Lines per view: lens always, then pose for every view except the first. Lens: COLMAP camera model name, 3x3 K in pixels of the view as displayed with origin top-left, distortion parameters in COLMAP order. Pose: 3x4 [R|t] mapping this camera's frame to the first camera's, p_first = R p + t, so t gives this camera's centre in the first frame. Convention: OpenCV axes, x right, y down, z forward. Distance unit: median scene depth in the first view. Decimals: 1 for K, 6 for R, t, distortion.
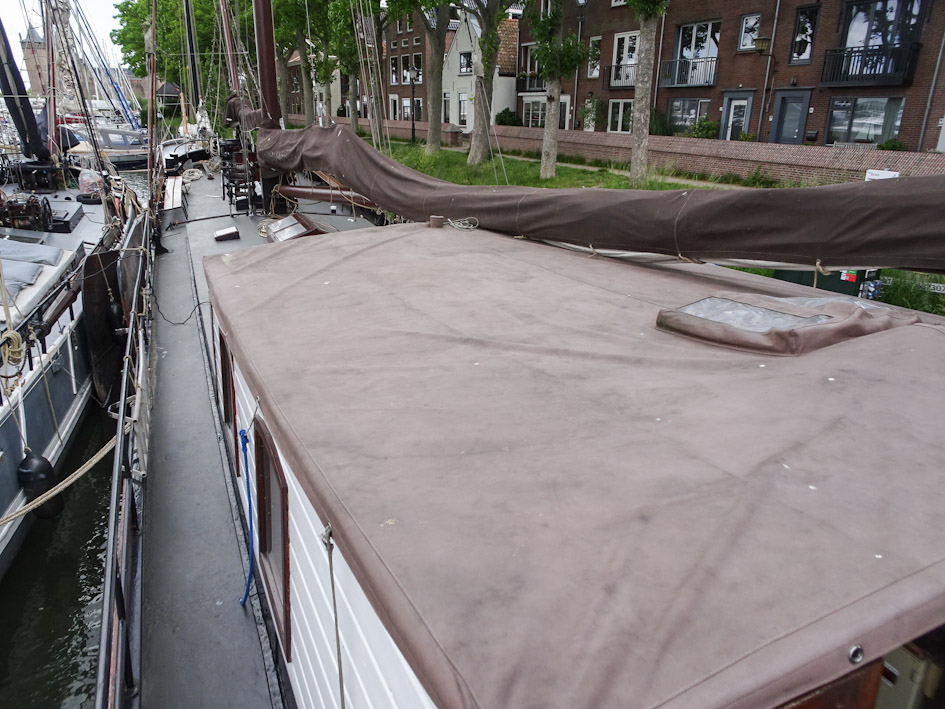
lens RADIAL K [[665.2, 0, 472.5], [0, 665.2, 354.5], [0, 0, 1]] dist [0.029511, -0.001151]
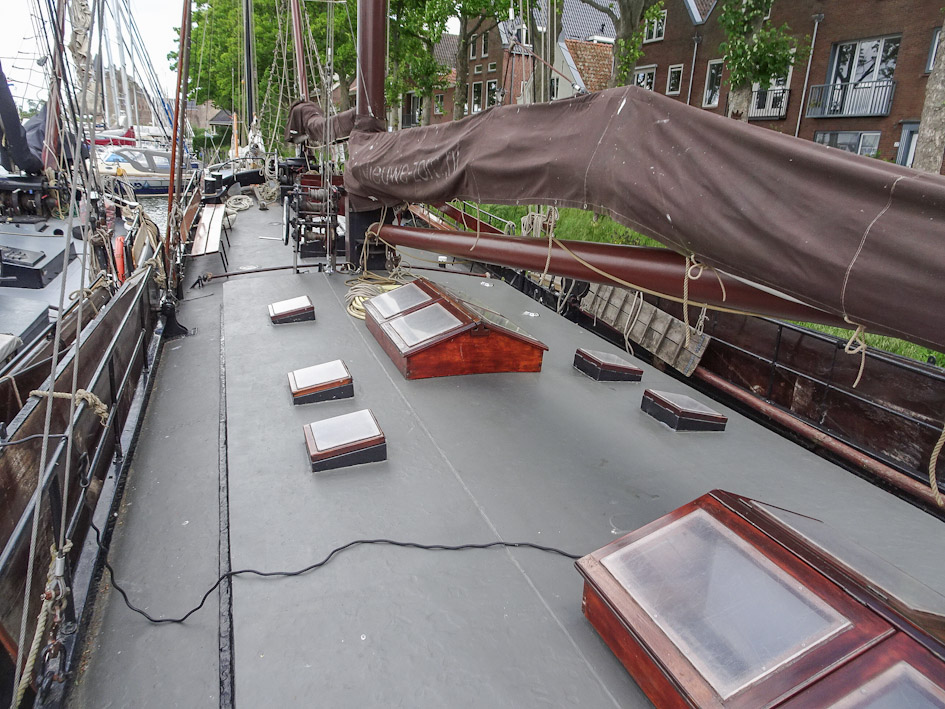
lens RADIAL K [[665.2, 0, 472.5], [0, 665.2, 354.5], [0, 0, 1]] dist [0.029511, -0.001151]
pose [[0.997758, 0.046671, -0.047970, -0.138572], [-0.049173, 0.997416, -0.052380, -0.088447], [0.045402, 0.054622, 0.997474, 0.333145]]
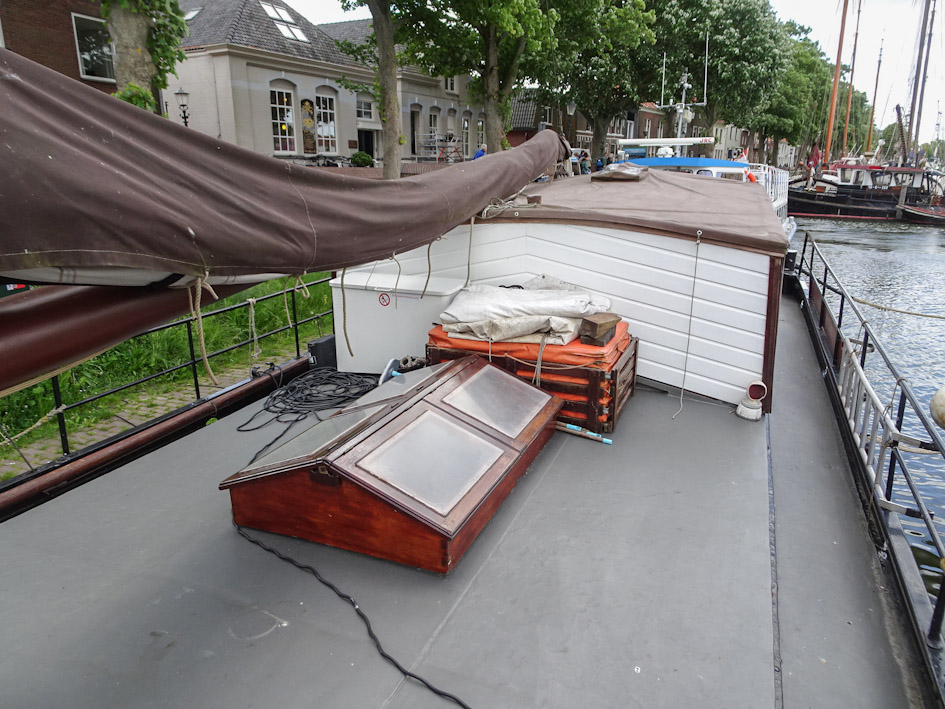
lens RADIAL K [[665.2, 0, 472.5], [0, 665.2, 354.5], [0, 0, 1]] dist [0.029511, -0.001151]
pose [[-0.694427, -0.212366, 0.687511, -1.134919], [0.238447, 0.833556, 0.498324, -0.983438], [-0.678906, 0.509985, -0.528206, 2.817783]]
